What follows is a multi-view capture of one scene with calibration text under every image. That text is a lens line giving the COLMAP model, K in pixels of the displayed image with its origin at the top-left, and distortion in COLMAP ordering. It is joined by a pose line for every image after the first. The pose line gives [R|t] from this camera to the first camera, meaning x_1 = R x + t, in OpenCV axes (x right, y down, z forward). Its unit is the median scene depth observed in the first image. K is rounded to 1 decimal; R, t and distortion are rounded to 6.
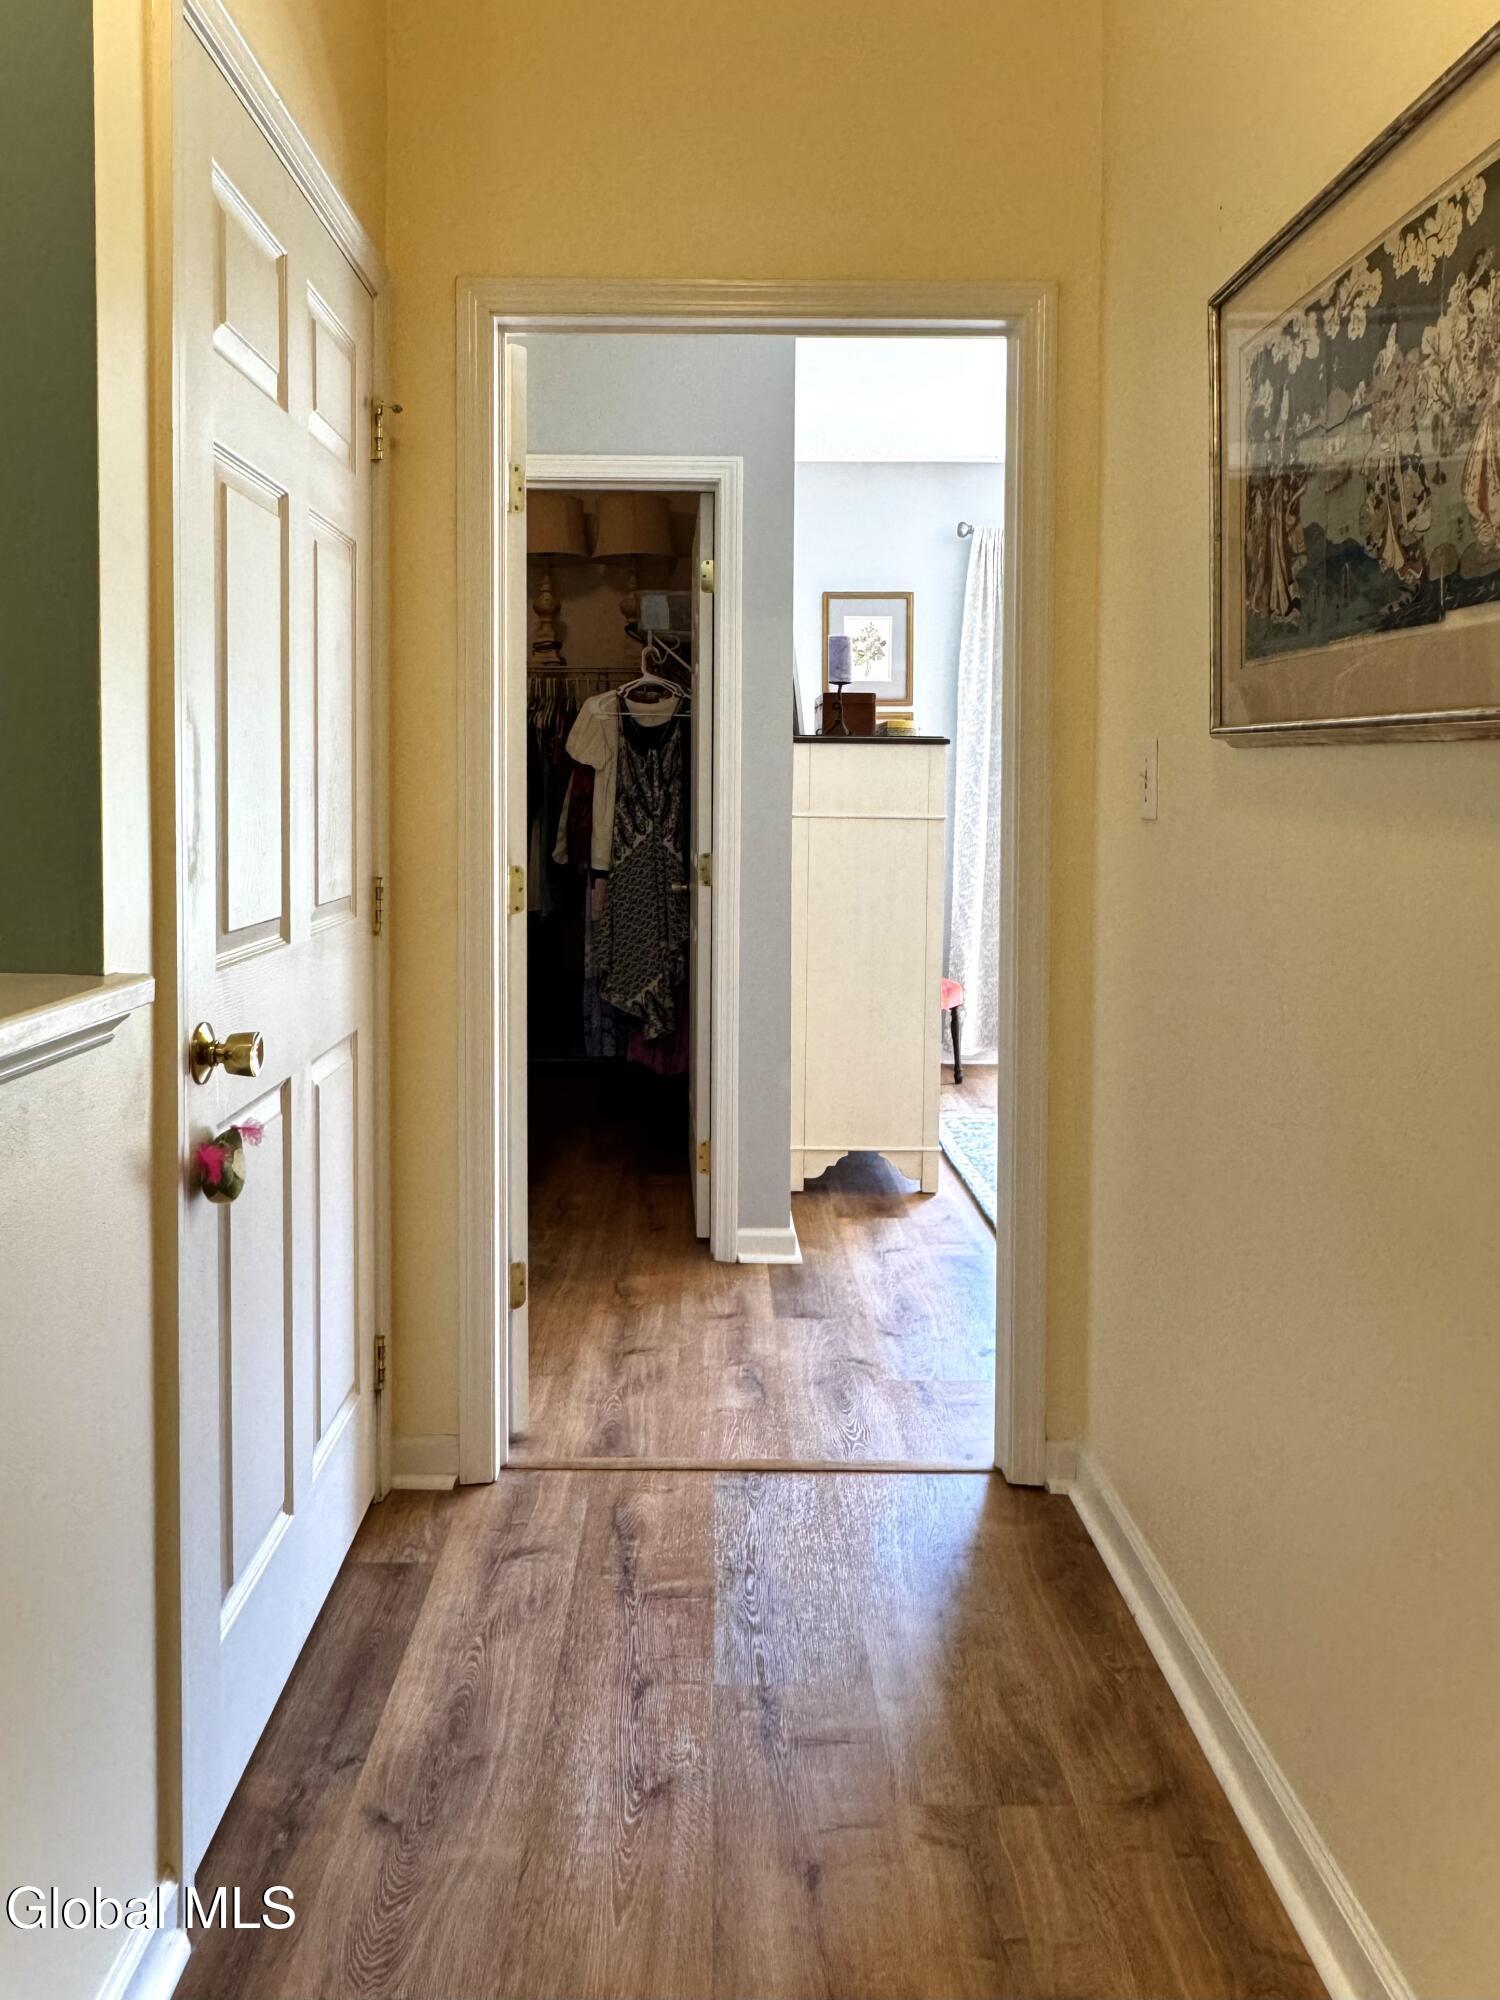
lens RADIAL K [[1393.9, 0, 750.0], [0, 1393.9, 1000.0], [0, 0, 1]] dist [0.000515, 0.000724]
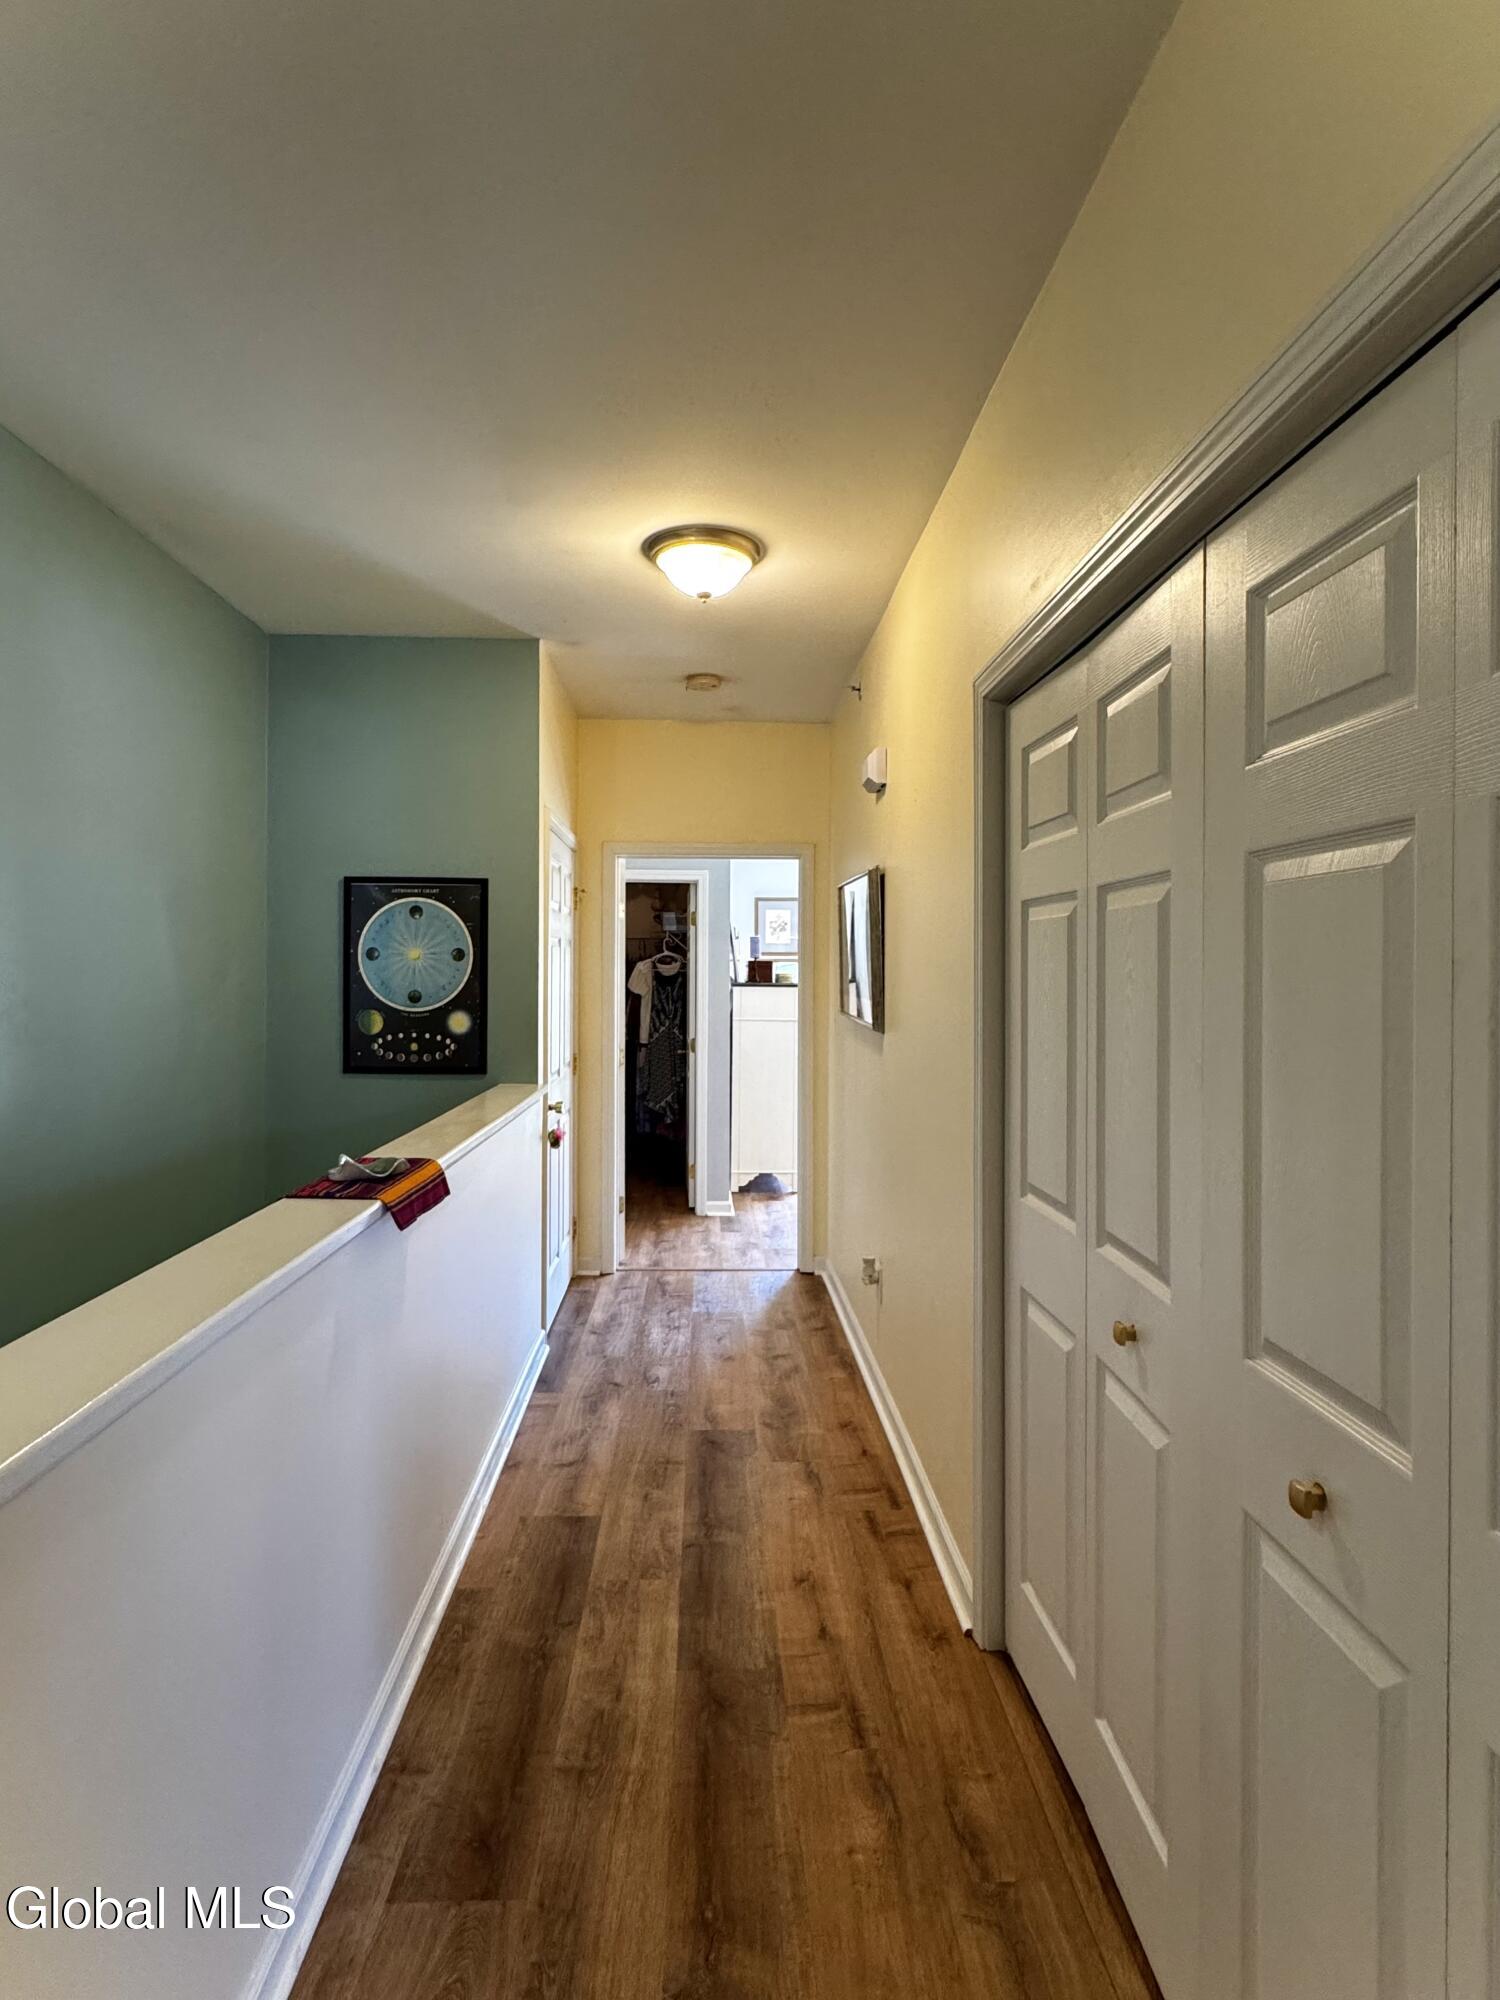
lens RADIAL K [[1029.8, 0, 746.9], [0, 1029.8, 977.6], [0, 0, 1]] dist [-0.000539, -0.000199]
pose [[0.999885, -0.006265, 0.013785, 0.047784], [0.008139, 0.990066, -0.140366, 0.048070], [-0.012769, 0.140462, 0.990004, -0.964636]]
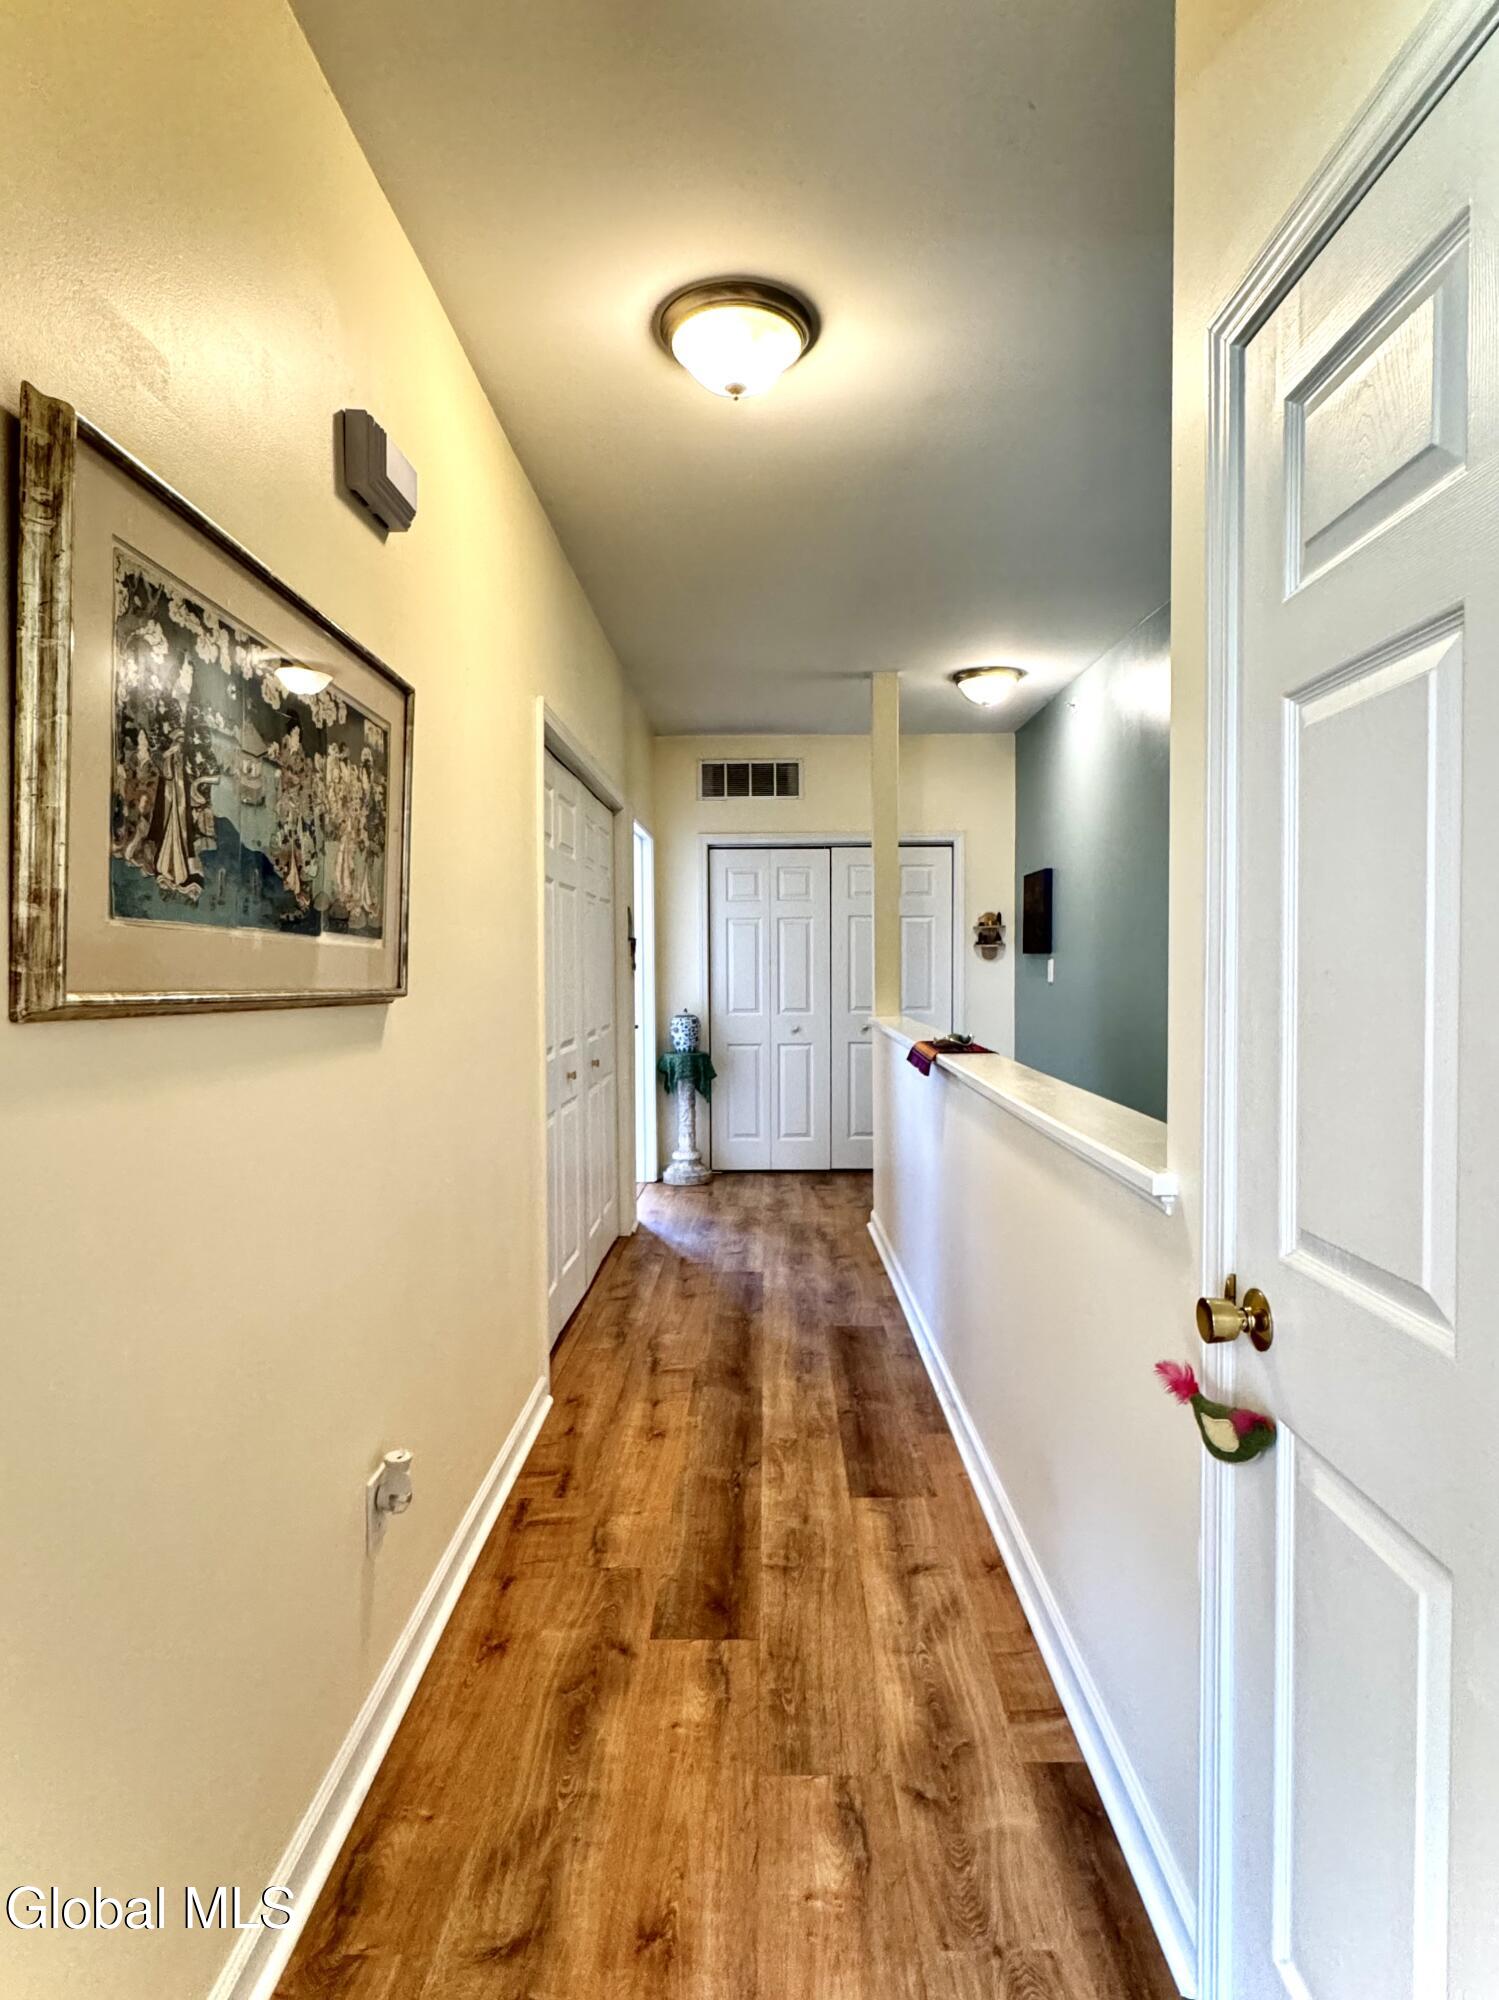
lens RADIAL K [[1029.8, 0, 746.4], [0, 1029.8, 977.6], [0, 0, 1]] dist [-0.000539, -0.000199]
pose [[-0.998956, -0.011052, 0.044321, -0.028070], [-0.003685, 0.986626, 0.162959, -0.193129], [-0.045530, 0.162626, -0.985637, 0.996247]]
